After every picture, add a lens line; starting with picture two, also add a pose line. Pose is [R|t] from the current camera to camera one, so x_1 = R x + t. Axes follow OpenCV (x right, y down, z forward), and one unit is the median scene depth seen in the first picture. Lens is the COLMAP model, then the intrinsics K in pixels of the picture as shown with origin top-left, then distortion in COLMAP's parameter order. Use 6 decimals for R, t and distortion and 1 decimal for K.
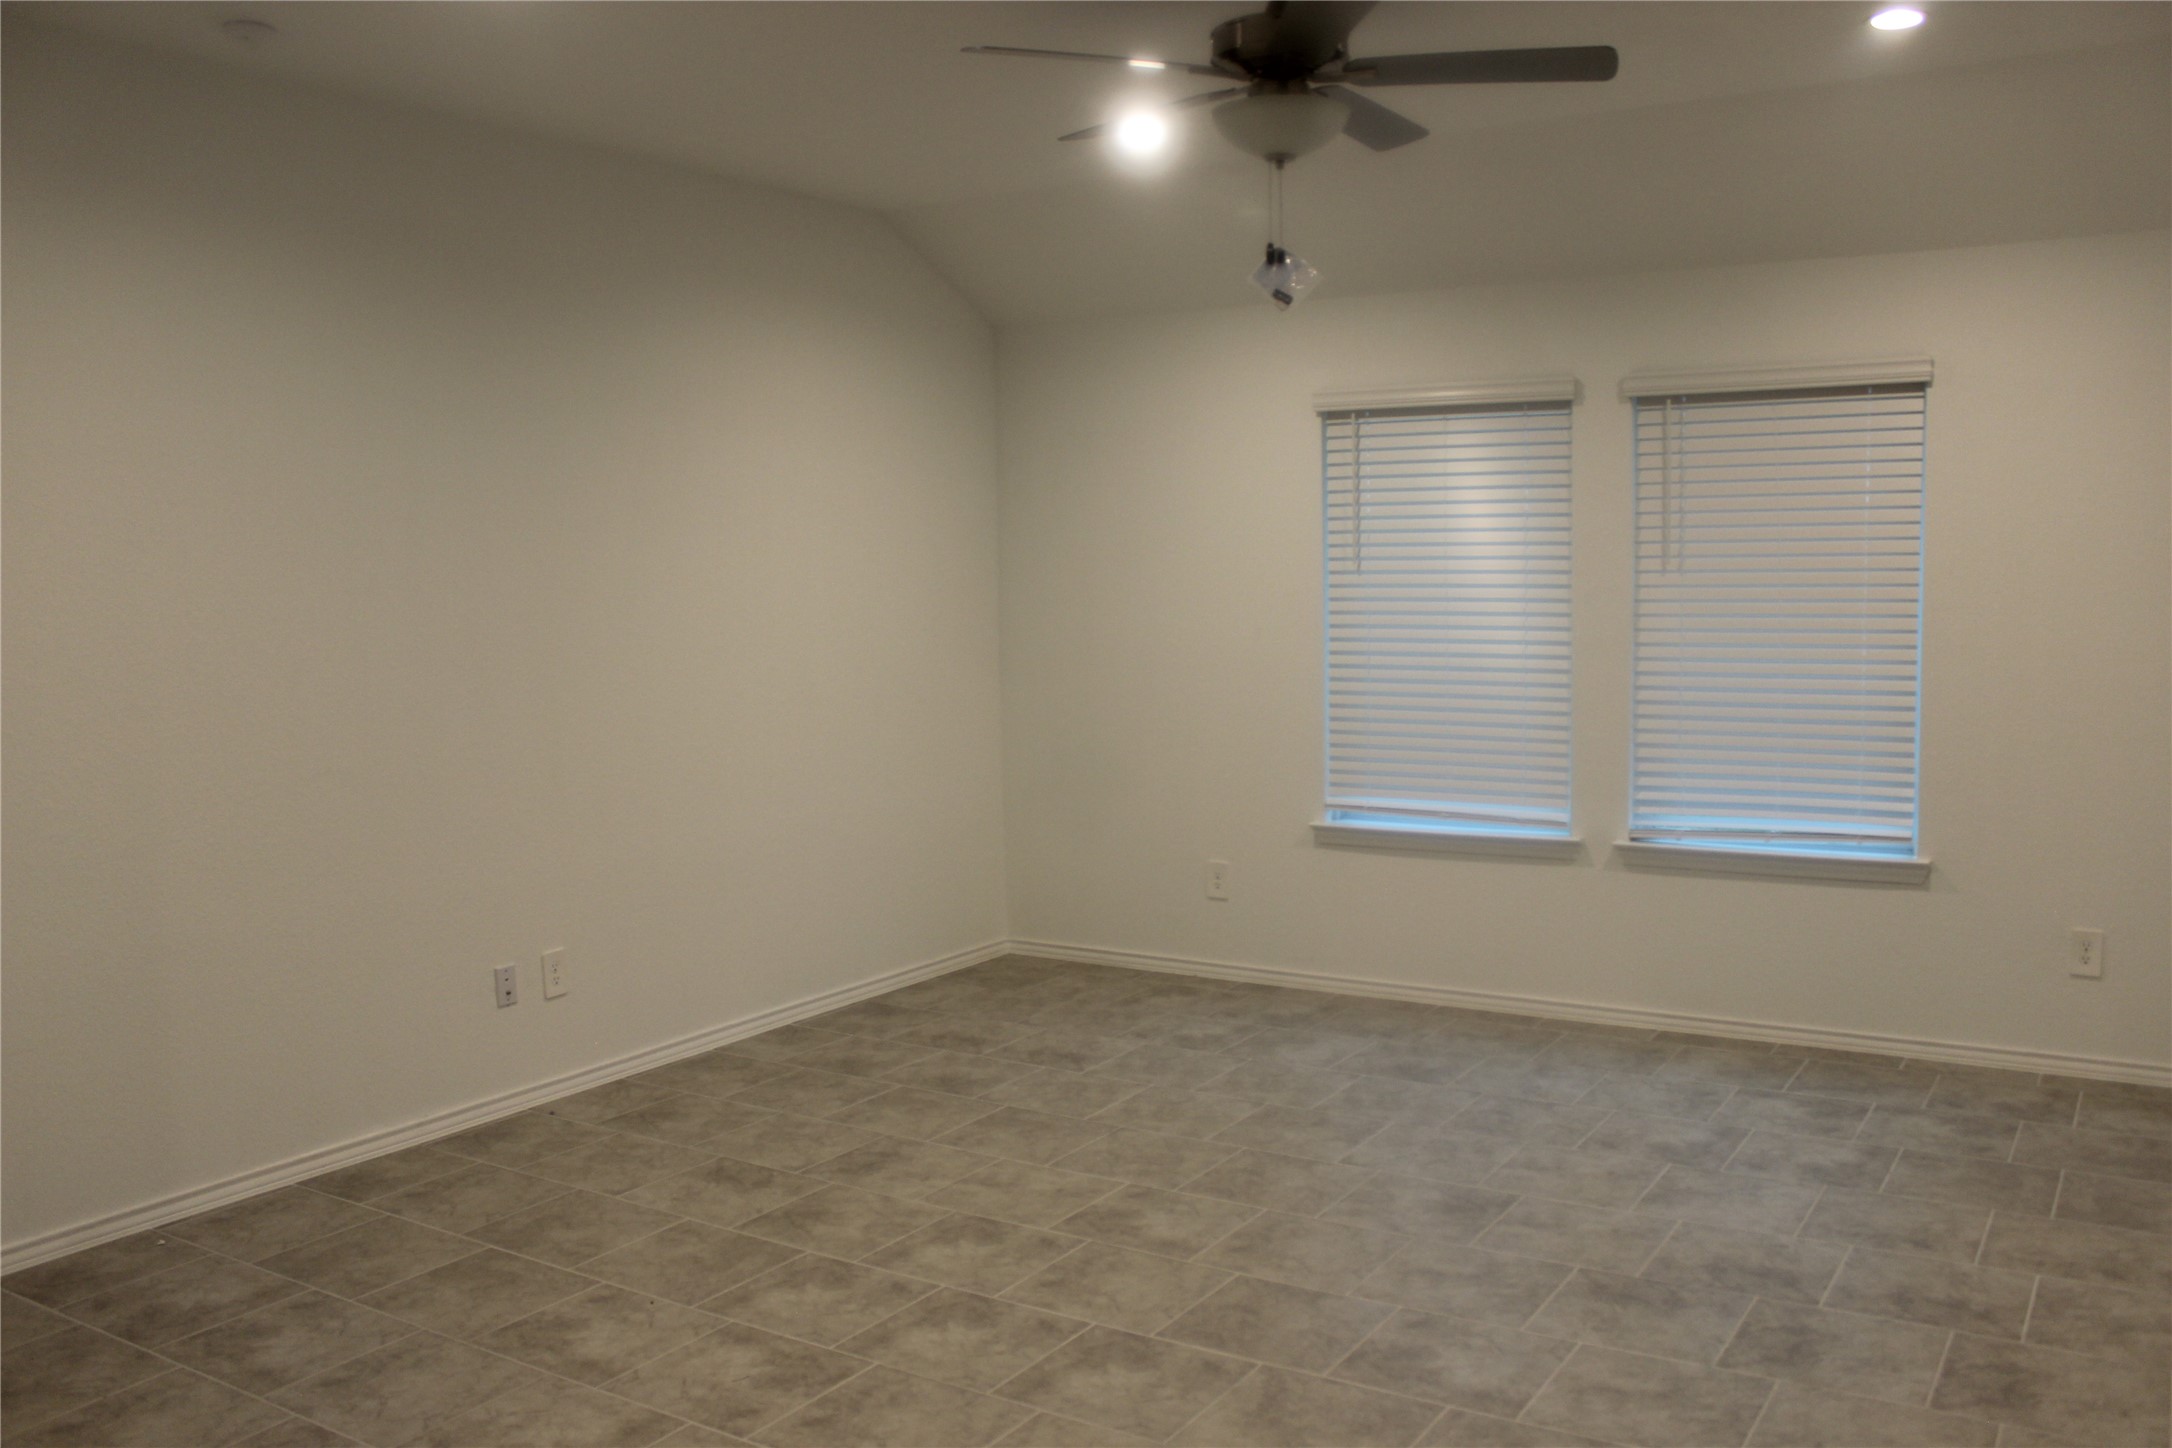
lens RADIAL K [[1827.3, 0, 1086.0], [0, 1827.3, 724.0], [0, 0, 1]] dist [-0.174694, 0.160223]
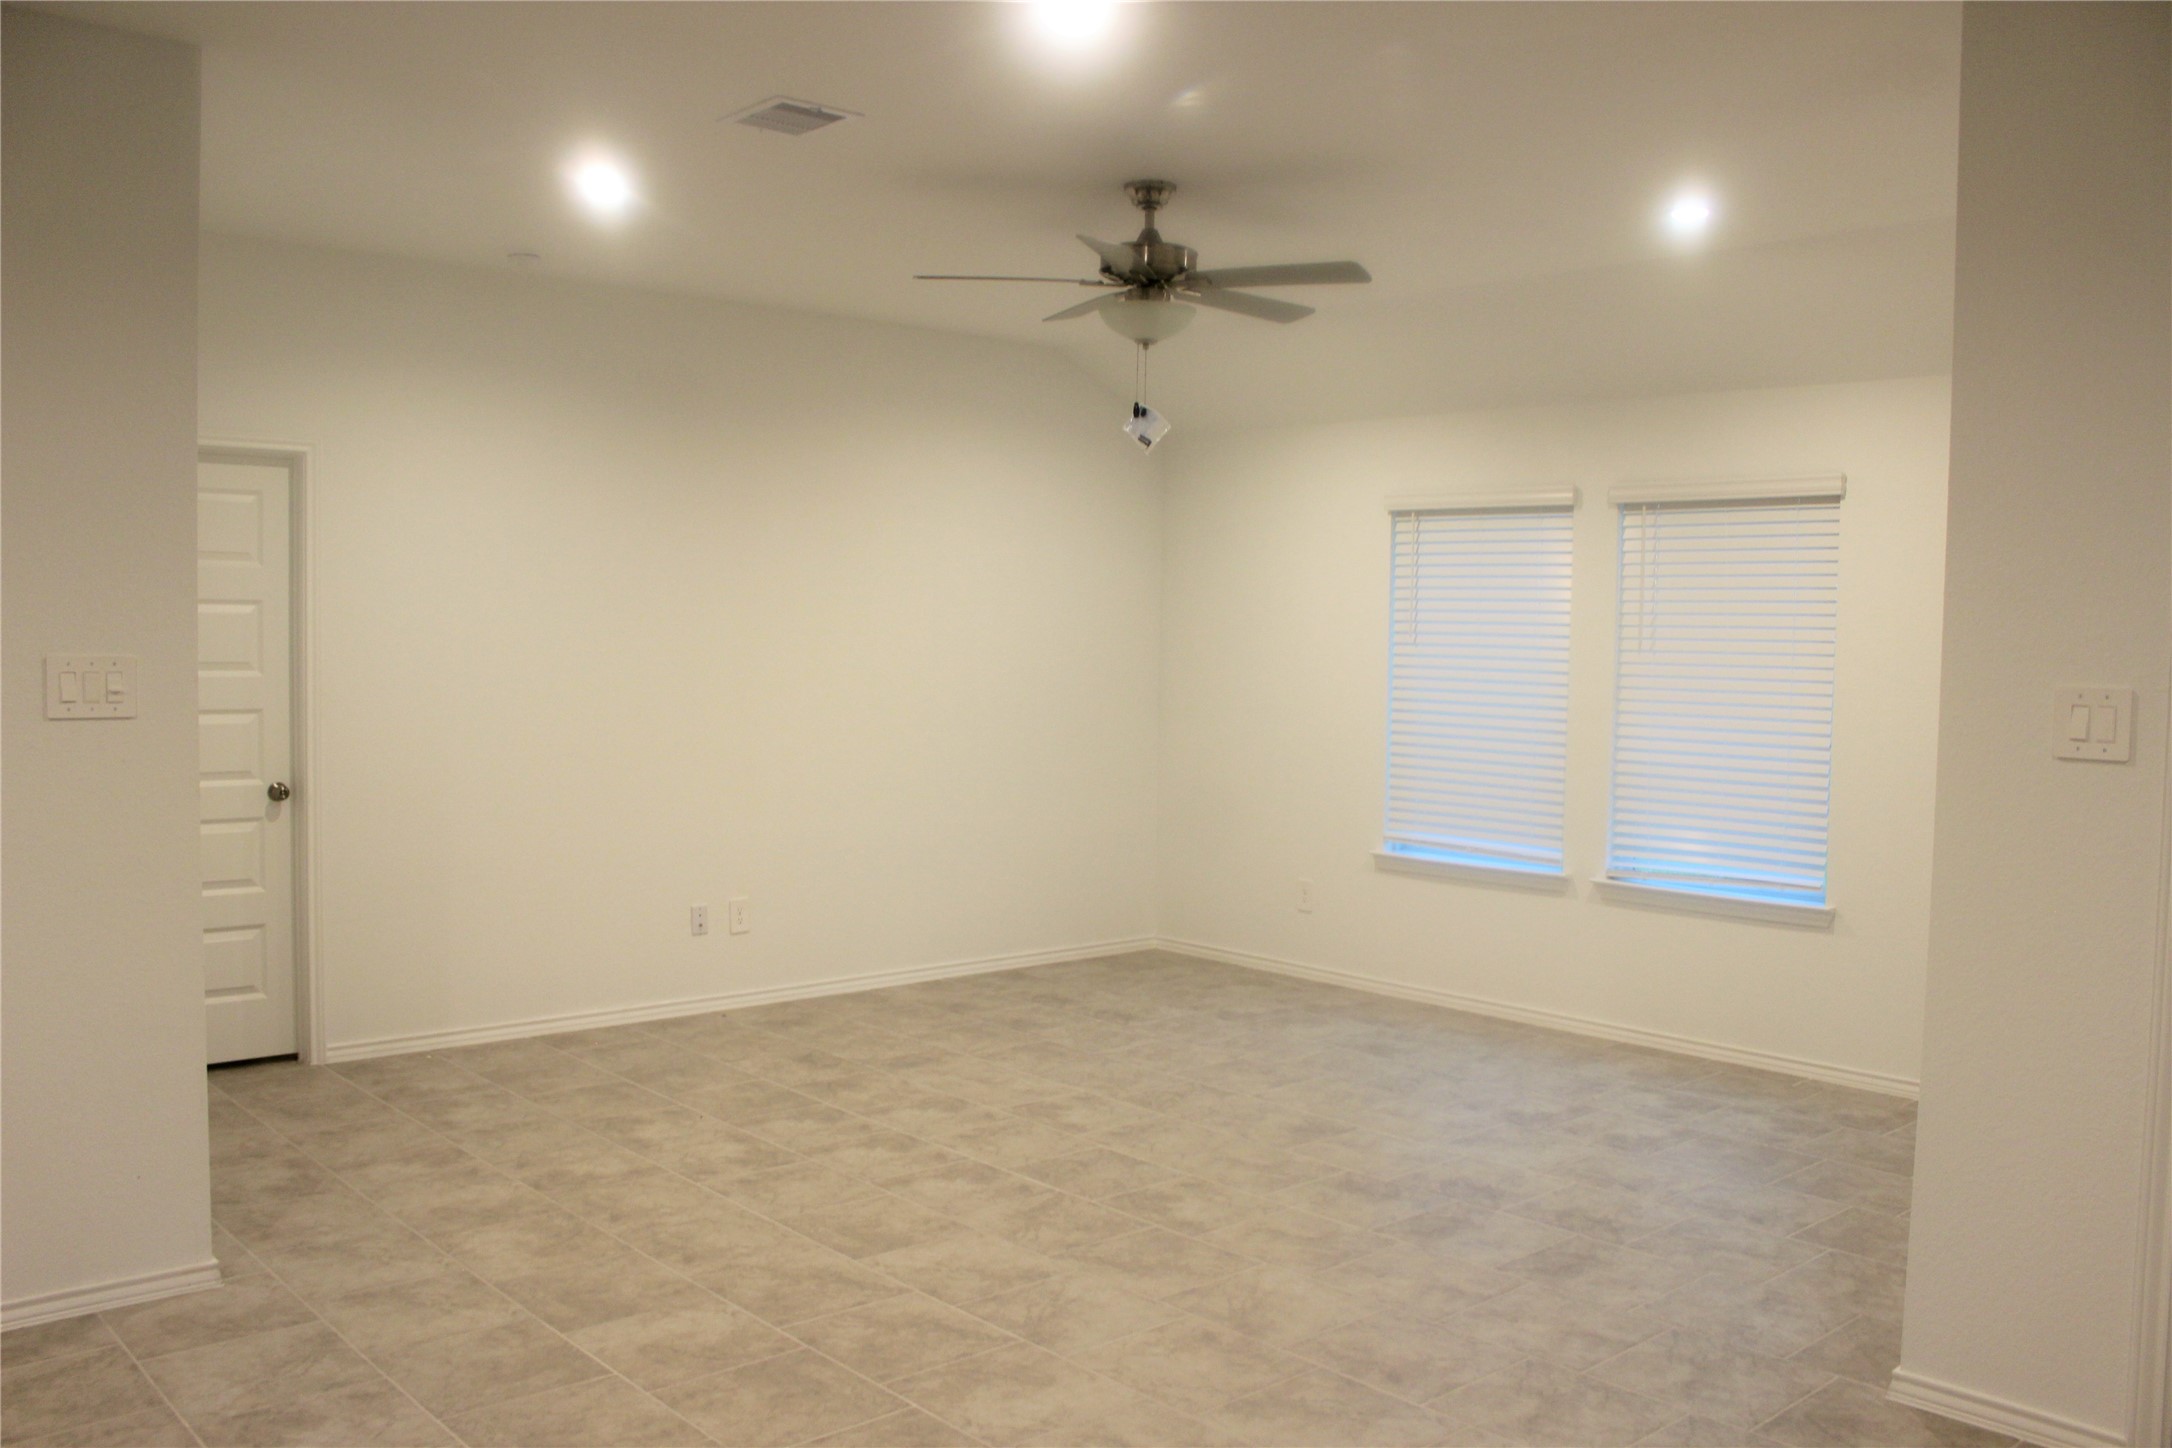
lens RADIAL K [[1827.3, 0, 1086.0], [0, 1827.3, 724.0], [0, 0, 1]] dist [-0.174694, 0.160223]
pose [[0.961426, 0.046593, -0.271088, 0.331143], [-0.056222, 0.998029, -0.027861, 0.018197], [0.269255, 0.042028, 0.962151, -0.262581]]
